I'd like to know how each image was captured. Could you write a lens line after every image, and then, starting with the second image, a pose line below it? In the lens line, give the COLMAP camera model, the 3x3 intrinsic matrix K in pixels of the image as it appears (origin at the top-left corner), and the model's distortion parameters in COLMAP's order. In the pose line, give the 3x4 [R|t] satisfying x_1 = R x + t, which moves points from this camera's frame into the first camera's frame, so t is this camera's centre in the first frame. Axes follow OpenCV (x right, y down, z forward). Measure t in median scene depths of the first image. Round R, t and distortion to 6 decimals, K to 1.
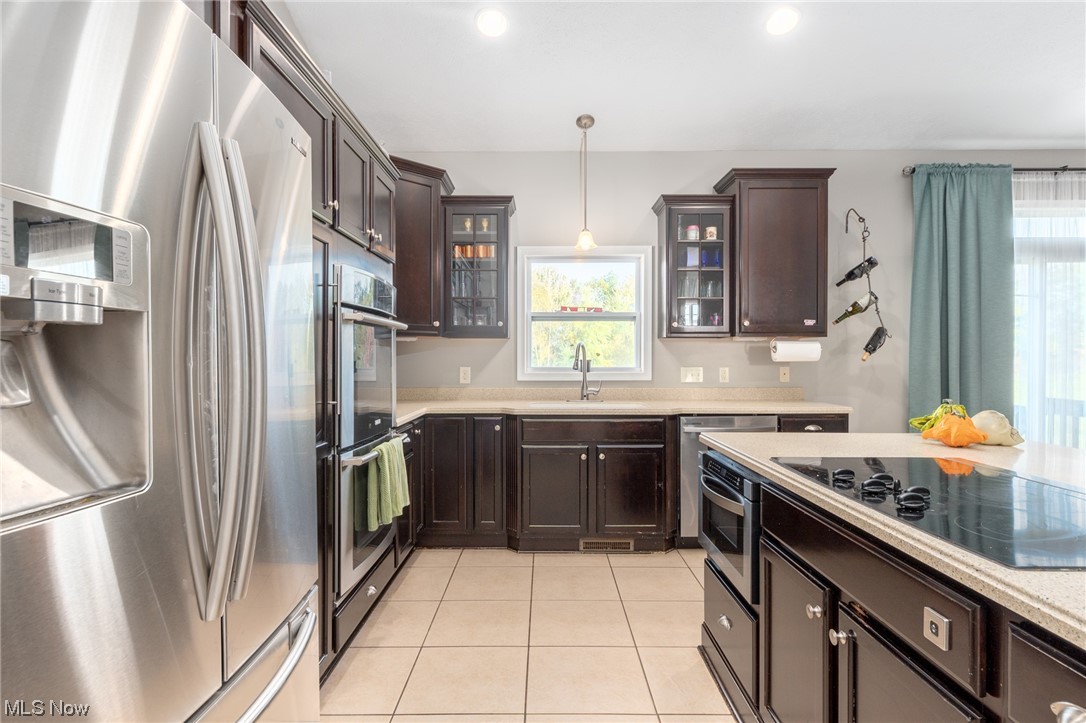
lens RADIAL K [[585.5, 0, 541.8], [0, 585.5, 362.7], [0, 0, 1]] dist [-0.001018, -0.000368]
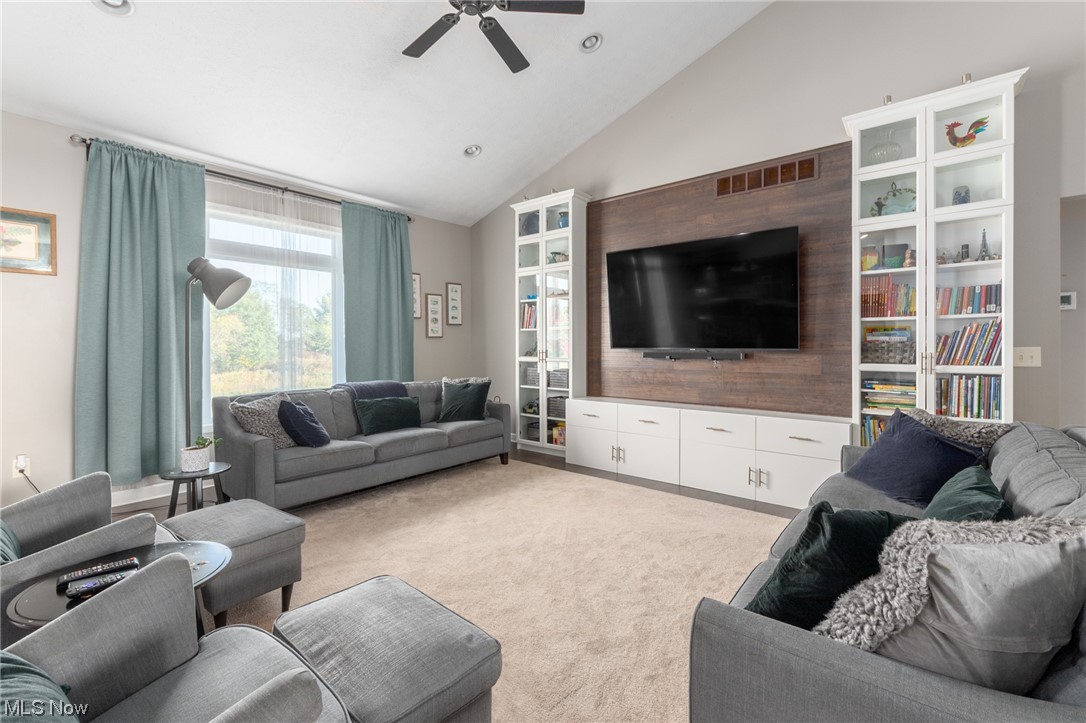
lens RADIAL K [[447.8, 0, 541.6], [0, 447.8, 349.5], [0, 0, 1]] dist [-0.001838, -0.000088]
pose [[0.646009, -0.012109, 0.763234, 0.555304], [0.011736, 0.999914, 0.005930, 0.010694], [-0.763240, 0.005127, 0.646095, -0.029155]]
